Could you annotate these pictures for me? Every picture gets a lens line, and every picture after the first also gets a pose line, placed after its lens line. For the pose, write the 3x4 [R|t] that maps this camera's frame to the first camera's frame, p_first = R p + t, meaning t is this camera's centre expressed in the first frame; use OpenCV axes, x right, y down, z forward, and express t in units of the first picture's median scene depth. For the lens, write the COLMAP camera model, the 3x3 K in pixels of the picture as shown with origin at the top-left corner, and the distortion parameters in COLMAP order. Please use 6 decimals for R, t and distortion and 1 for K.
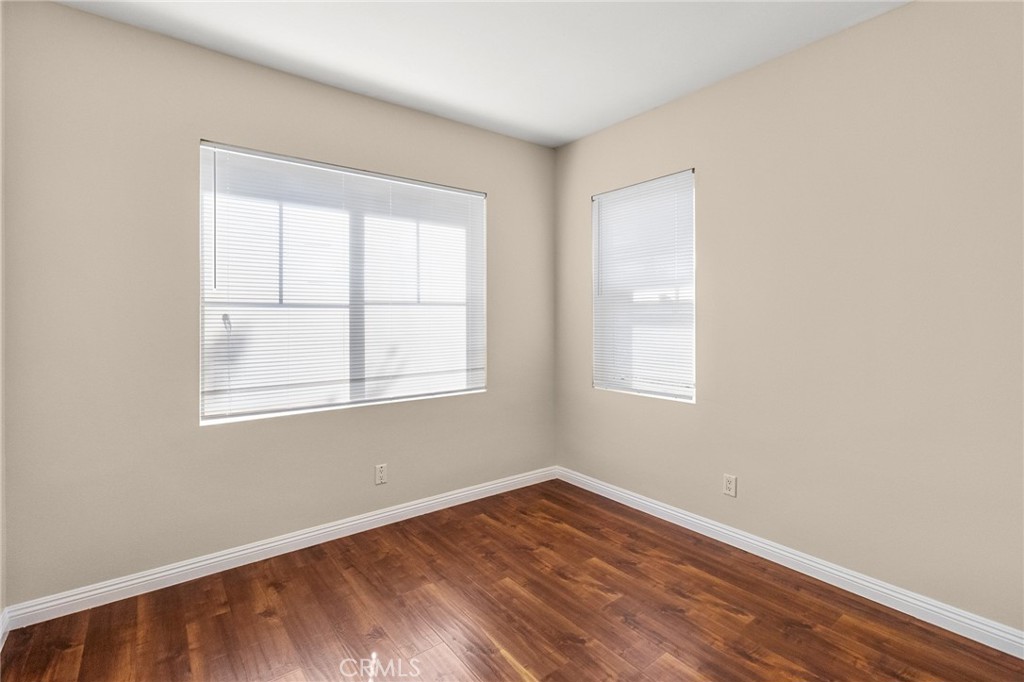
lens RADIAL K [[476.1, 0, 524.6], [0, 476.1, 318.7], [0, 0, 1]] dist [0.000823, 0.000260]
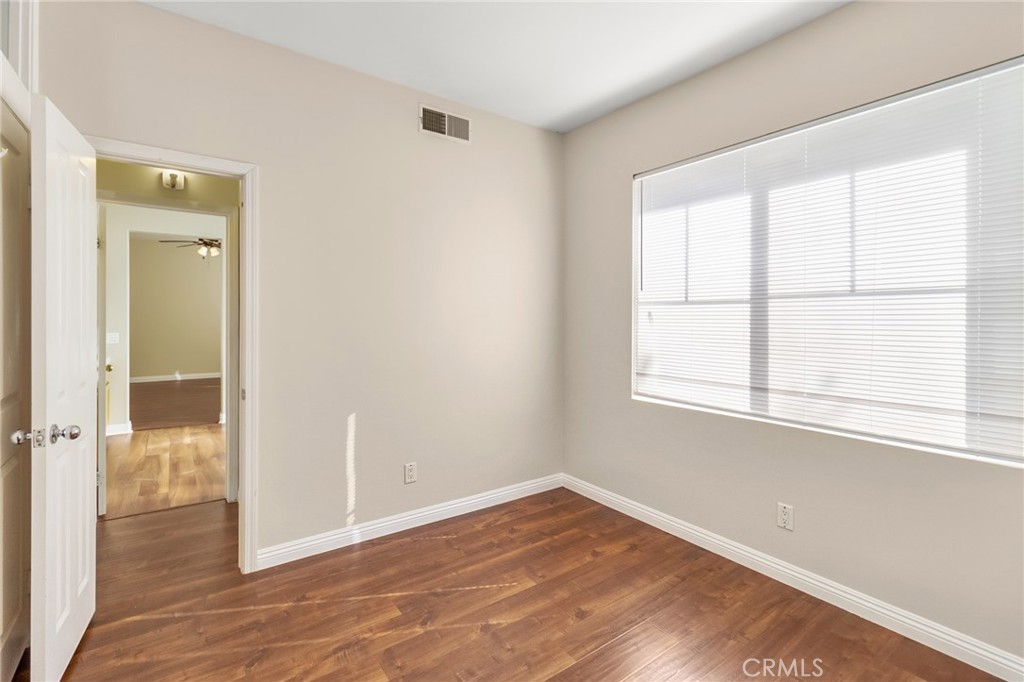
lens RADIAL K [[476.1, 0, 517.5], [0, 476.1, 314.1], [0, 0, 1]] dist [0.000823, 0.000260]
pose [[-0.042647, -0.002666, -0.999087, 0.522294], [-0.006395, 0.999977, -0.002395, 0.001665], [0.999070, 0.006287, -0.042663, 0.628891]]
